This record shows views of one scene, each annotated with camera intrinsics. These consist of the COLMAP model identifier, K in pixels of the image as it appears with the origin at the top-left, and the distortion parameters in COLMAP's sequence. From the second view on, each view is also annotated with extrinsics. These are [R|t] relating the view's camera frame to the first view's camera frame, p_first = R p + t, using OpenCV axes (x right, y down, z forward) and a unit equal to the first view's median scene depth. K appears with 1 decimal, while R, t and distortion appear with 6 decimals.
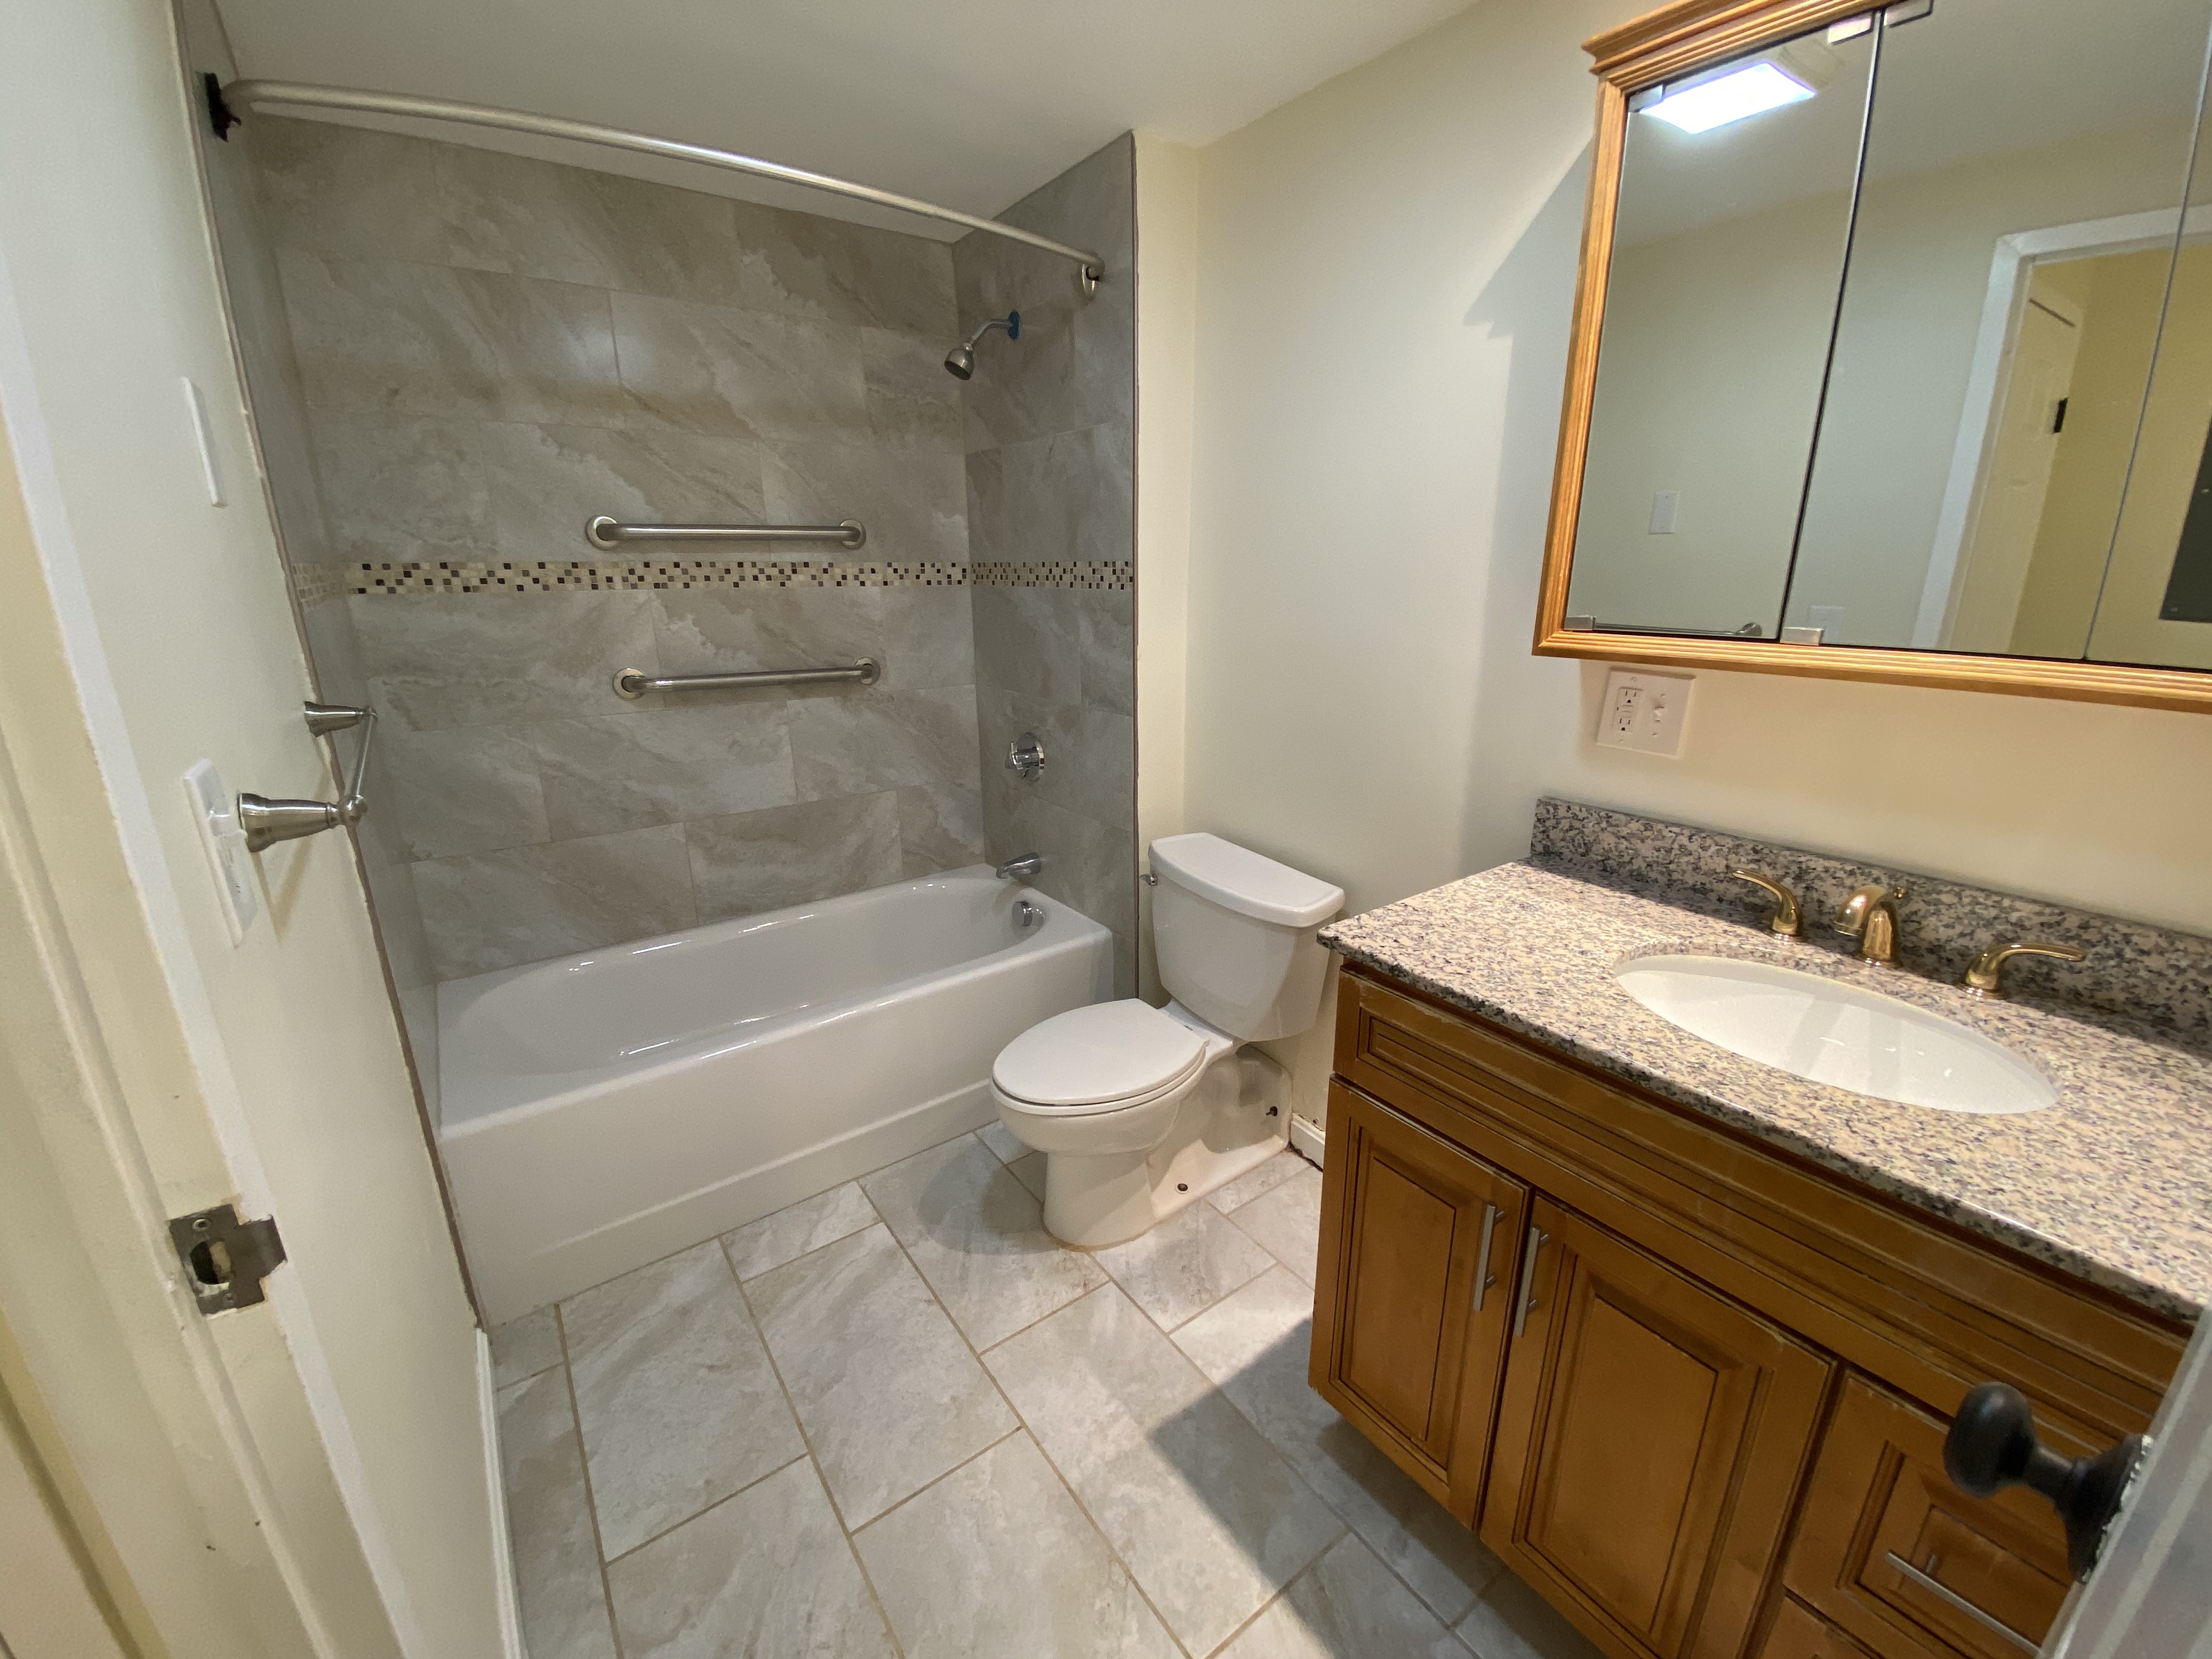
lens RADIAL K [[869.3, 0, 1106.0], [0, 869.3, 829.5], [0, 0, 1]] dist [0.001739, -0.000009]
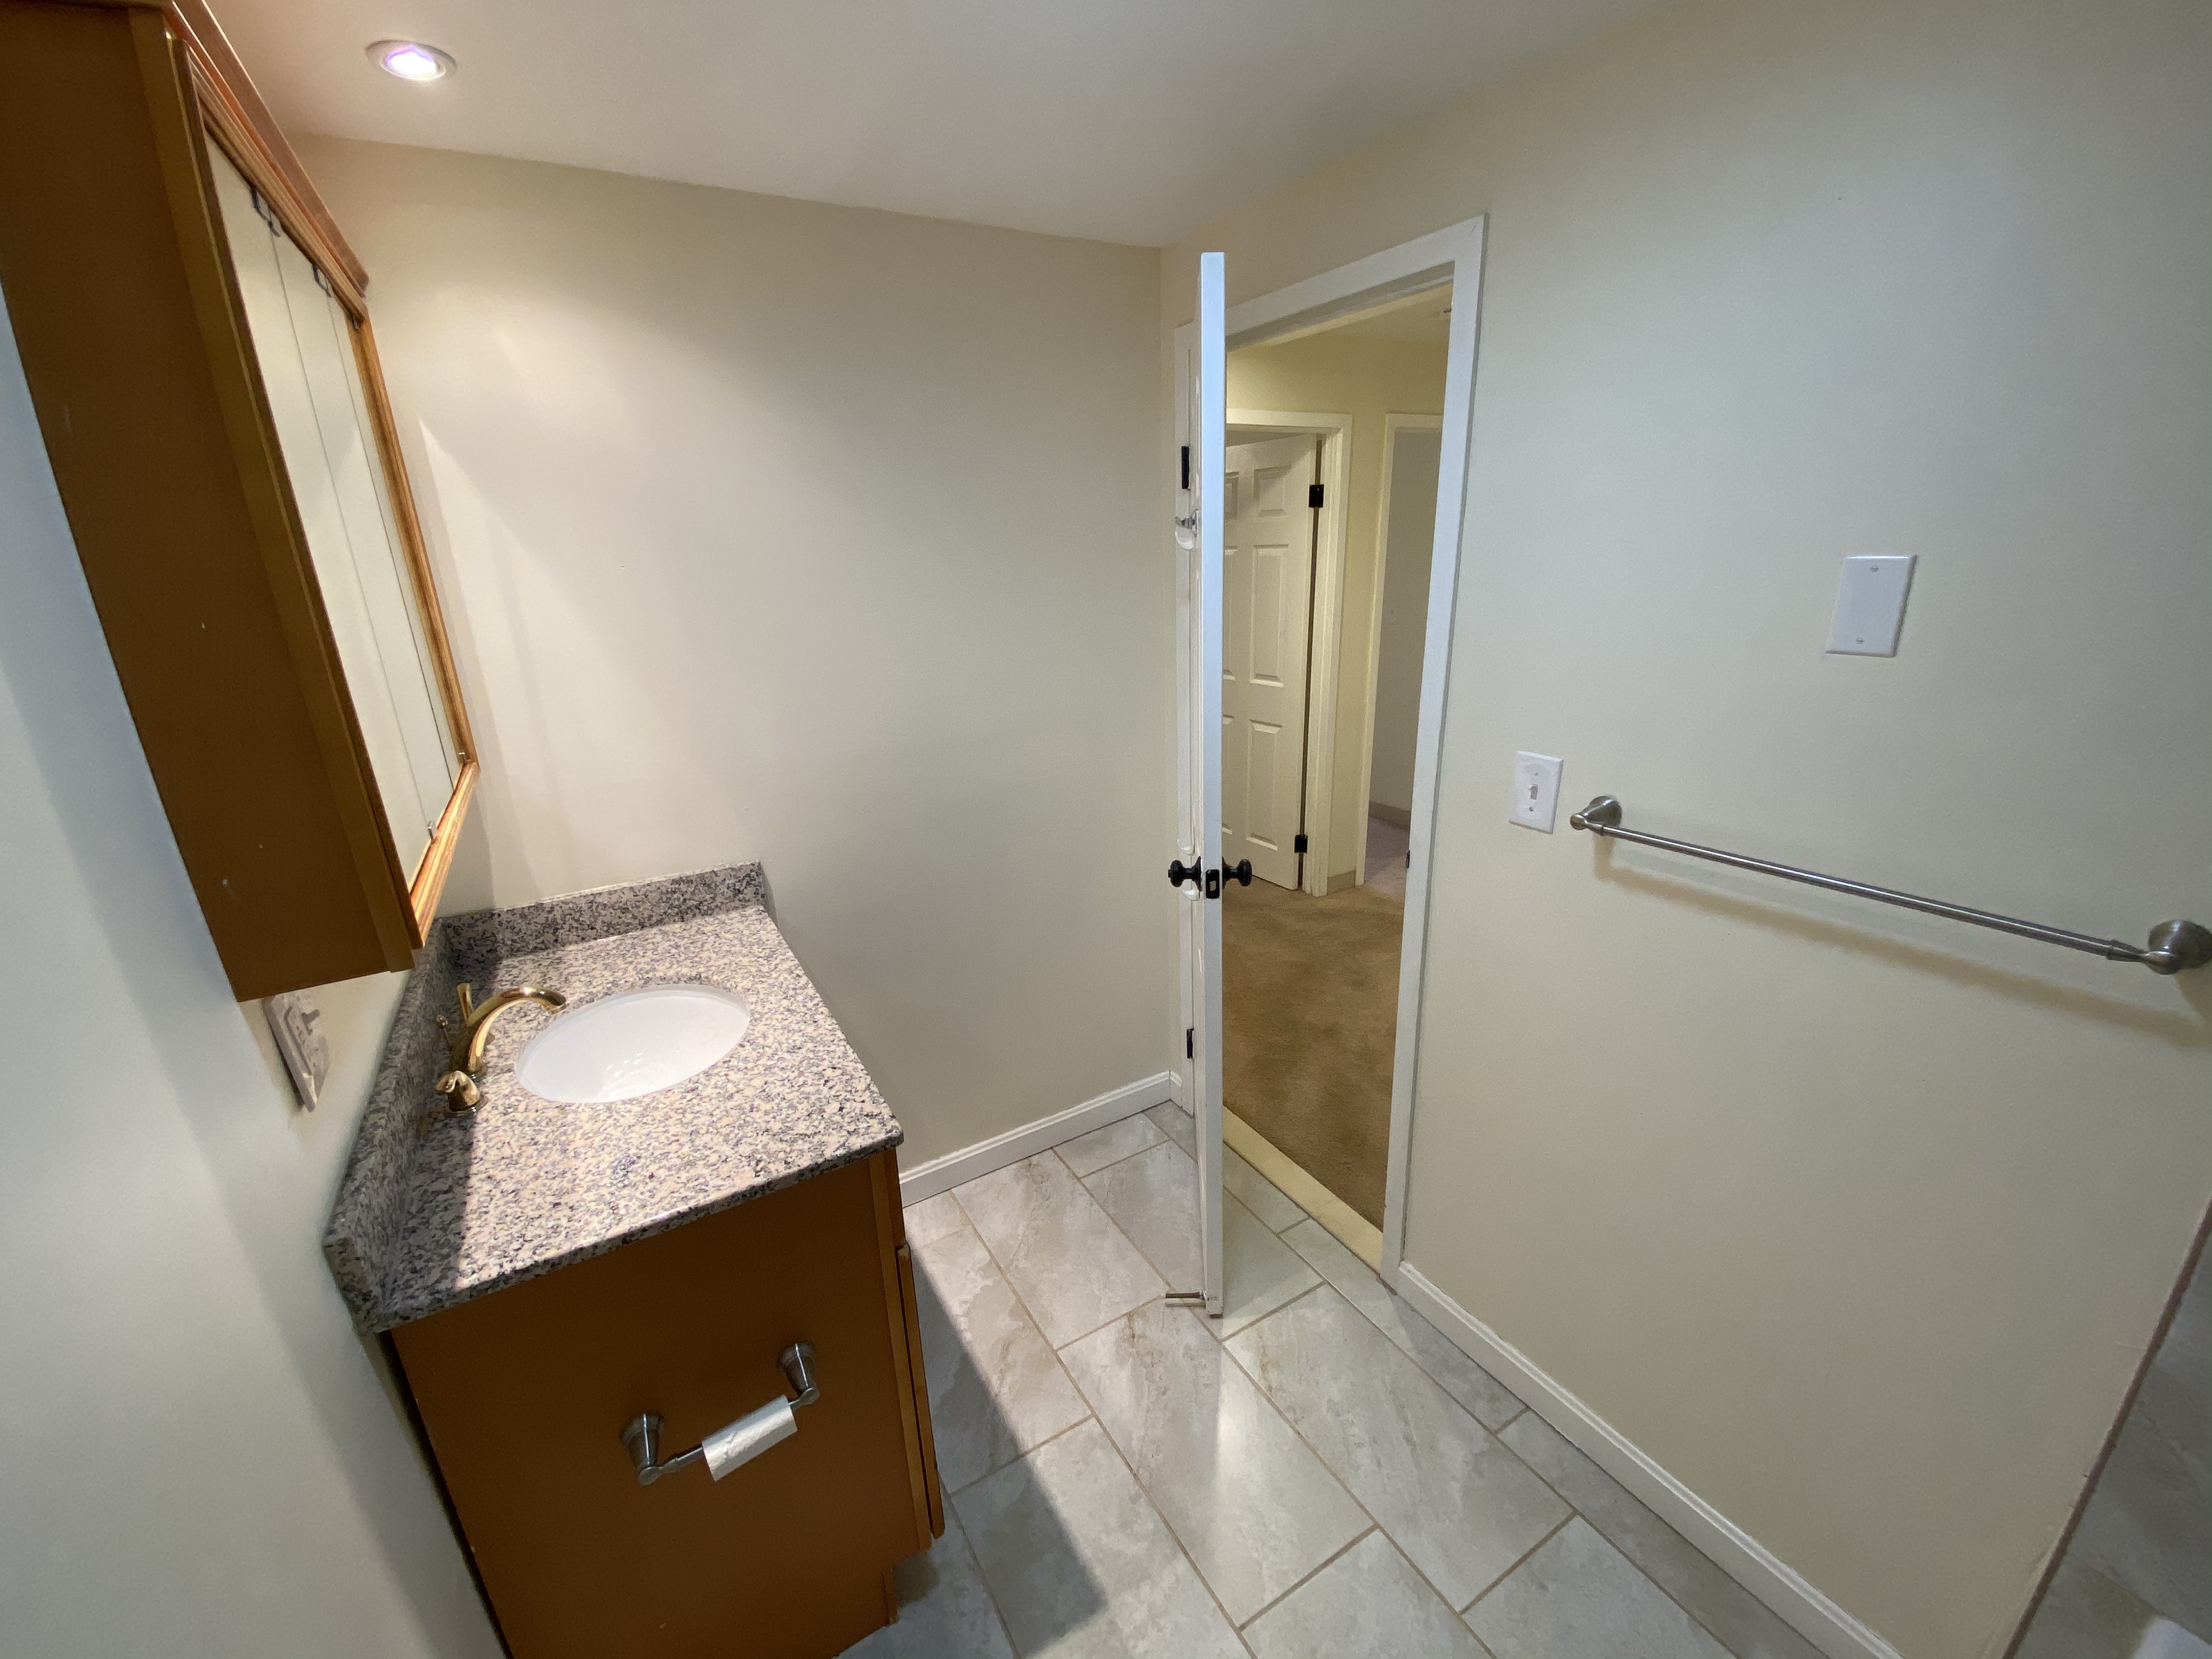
lens RADIAL K [[900.9, 0, 1106.0], [0, 900.9, 829.5], [0, 0, 1]] dist [-0.043654, -0.000262]
pose [[-0.995395, 0.017980, 0.094155, -0.057074], [0.068337, 0.821919, 0.565490, -0.543732], [-0.067221, 0.569320, -0.819363, 1.277191]]
